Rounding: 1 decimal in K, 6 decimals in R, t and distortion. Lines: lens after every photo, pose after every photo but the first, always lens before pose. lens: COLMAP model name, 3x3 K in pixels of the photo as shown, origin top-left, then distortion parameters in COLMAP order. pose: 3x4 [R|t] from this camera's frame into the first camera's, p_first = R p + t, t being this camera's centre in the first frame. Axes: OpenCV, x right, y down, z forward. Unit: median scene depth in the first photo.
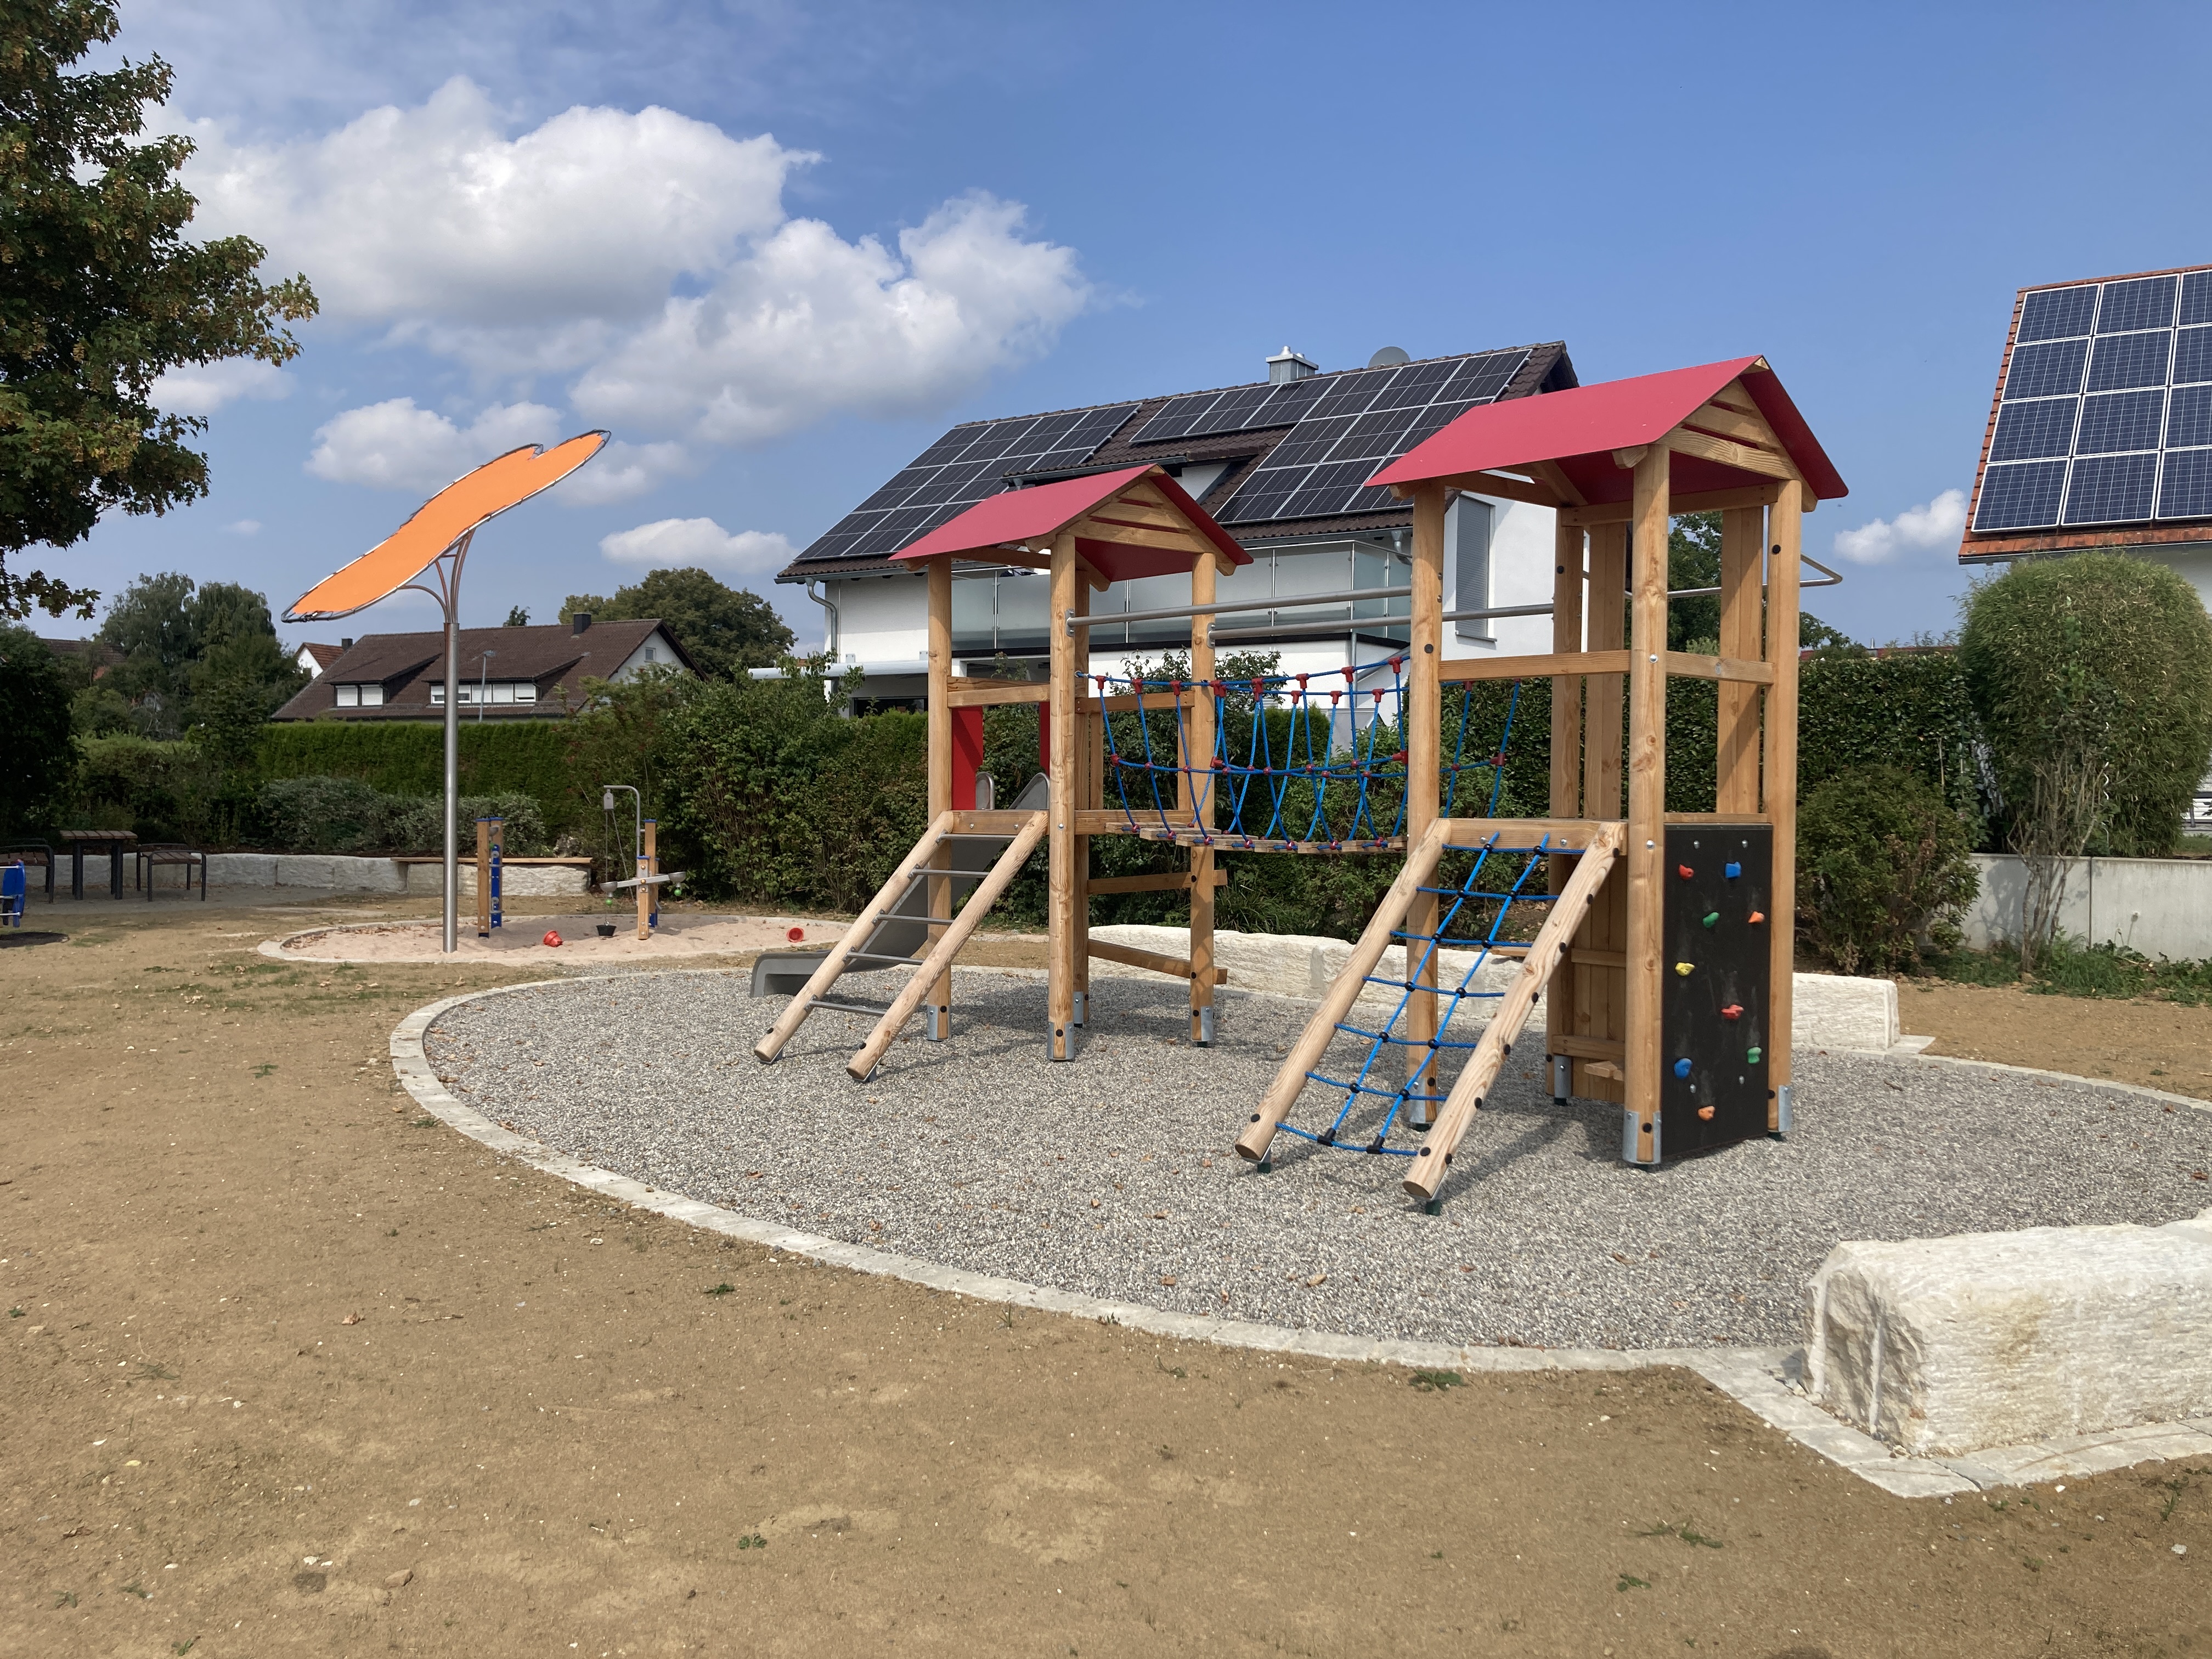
lens RADIAL K [[1785.8, 0, 1115.4], [0, 1785.8, 836.4], [0, 0, 1]] dist [0.030607, -0.042824]
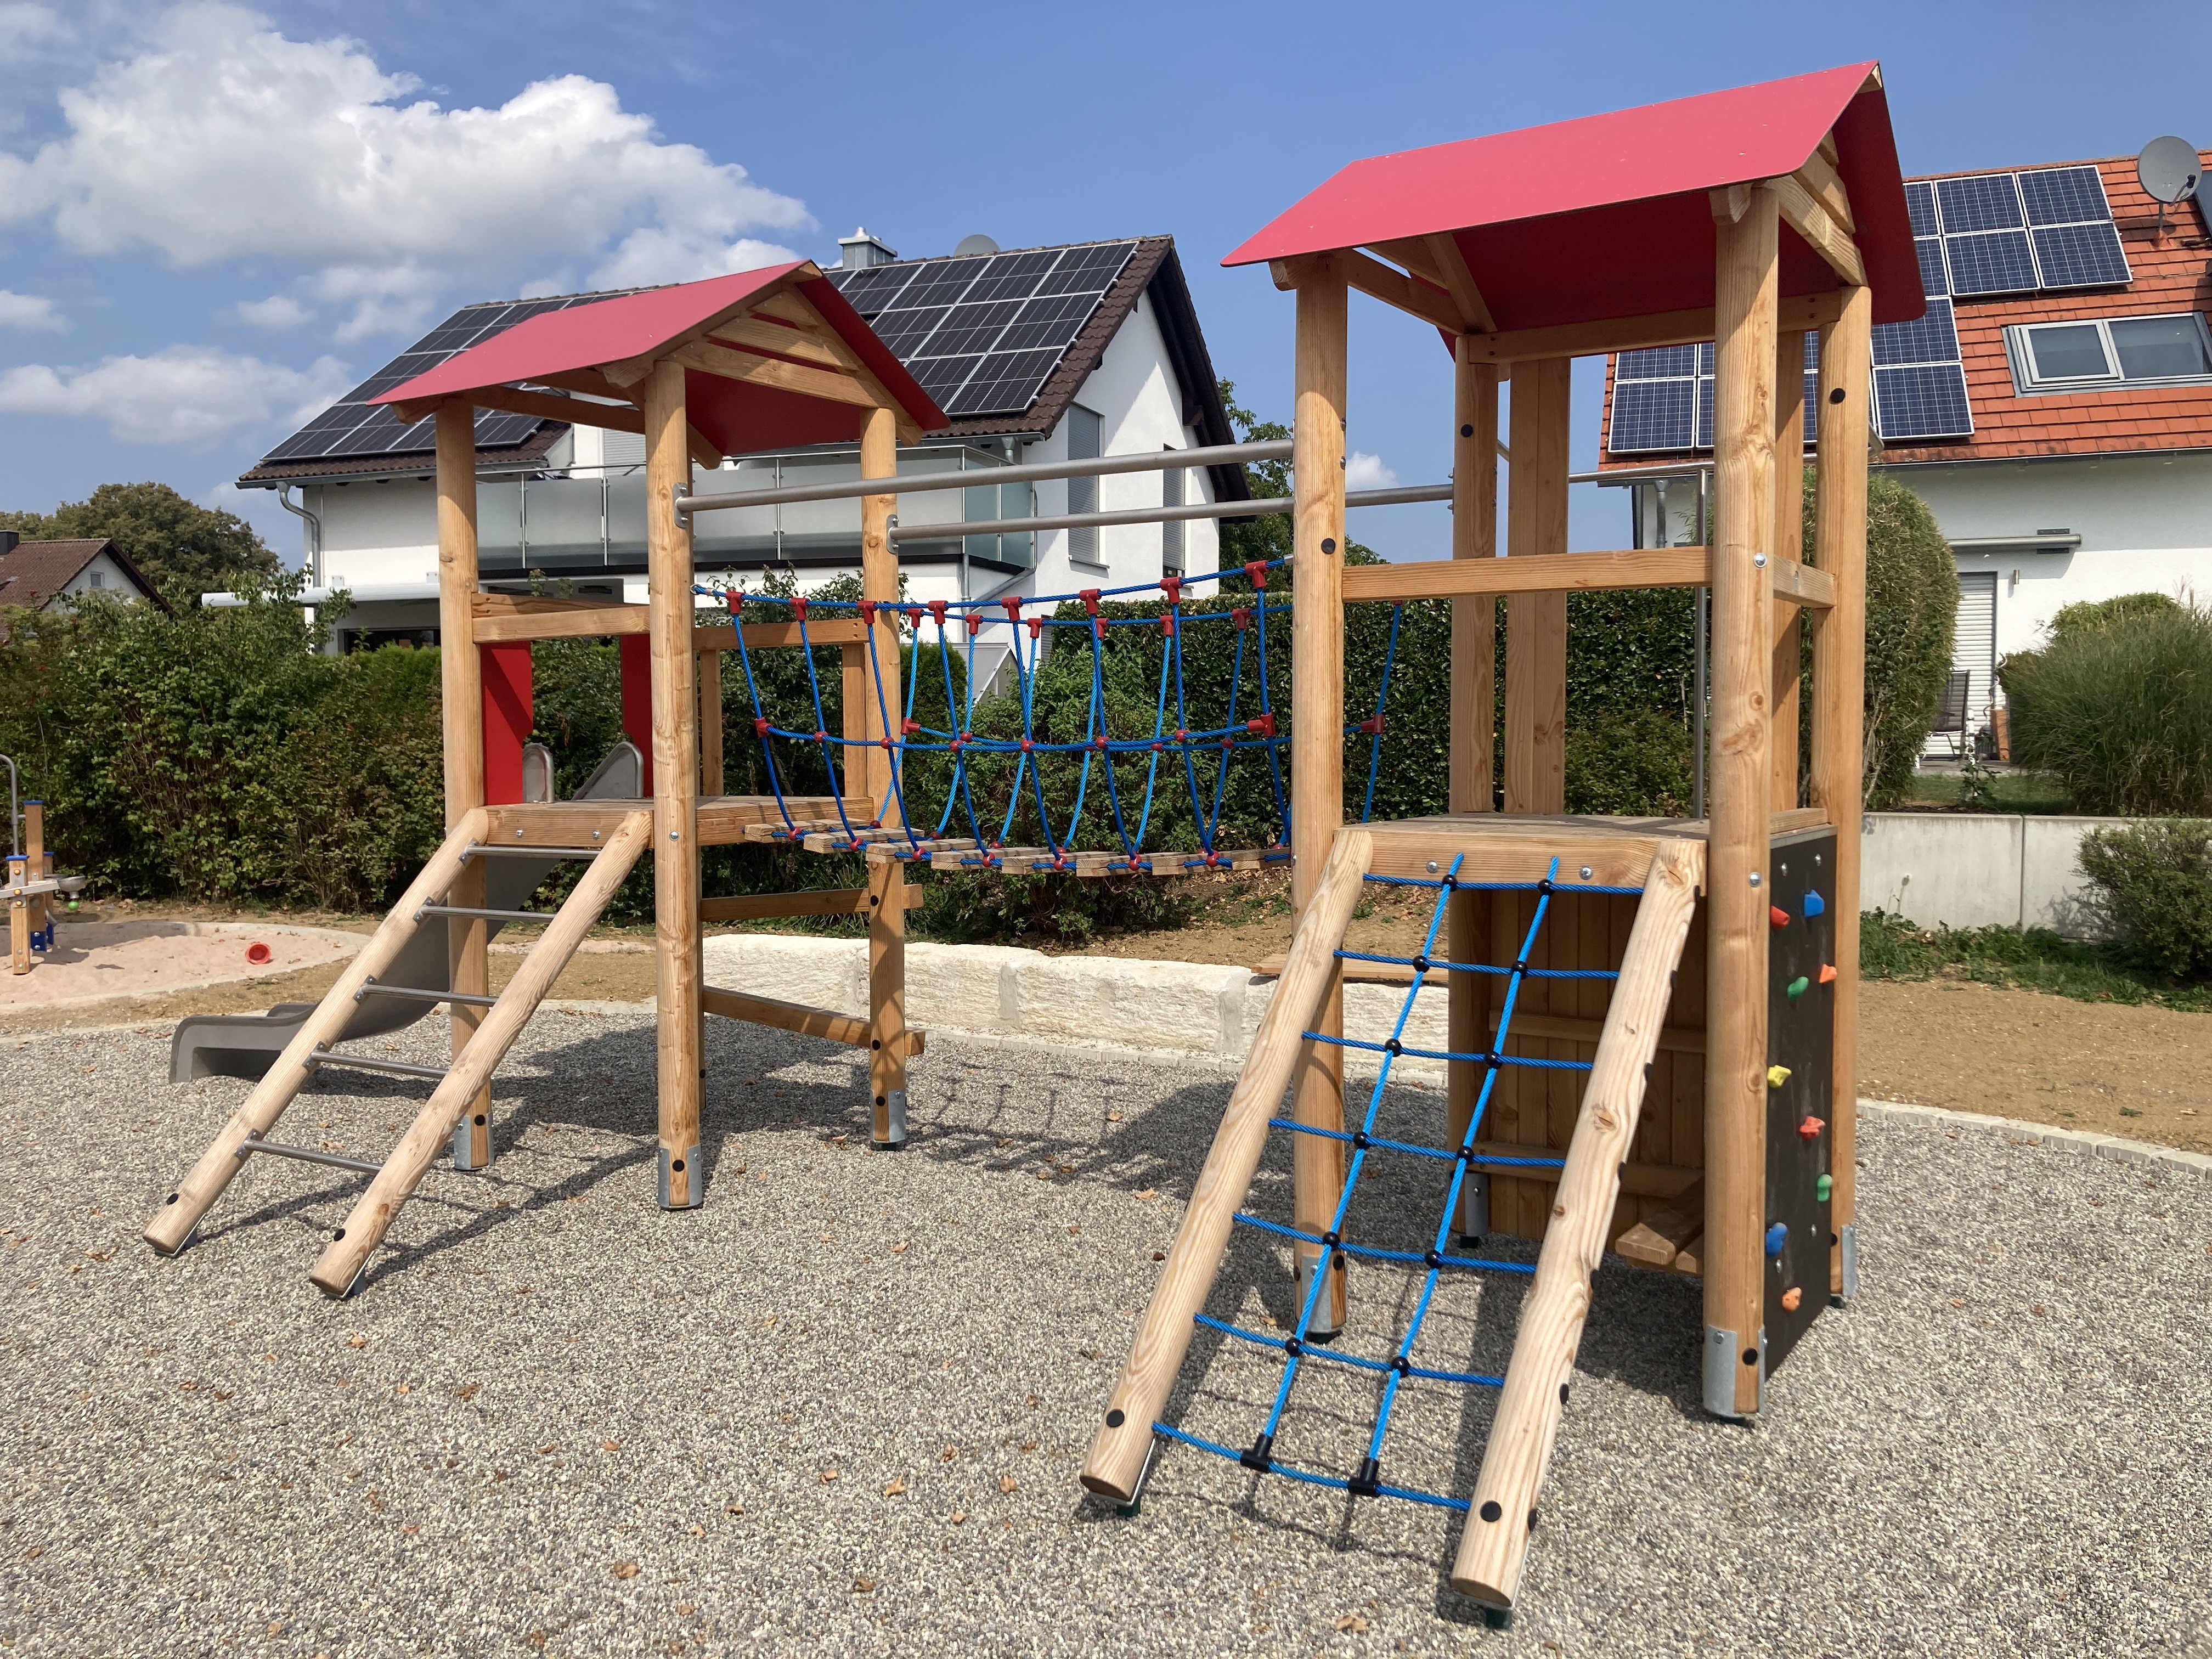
lens RADIAL K [[1785.8, 0, 1095.9], [0, 1785.8, 822.0], [0, 0, 1]] dist [0.030607, -0.042824]
pose [[0.970194, -0.026361, 0.240893, -0.023987], [0.019282, 0.999311, 0.031699, -0.017339], [-0.241563, -0.026109, 0.970034, 0.227669]]
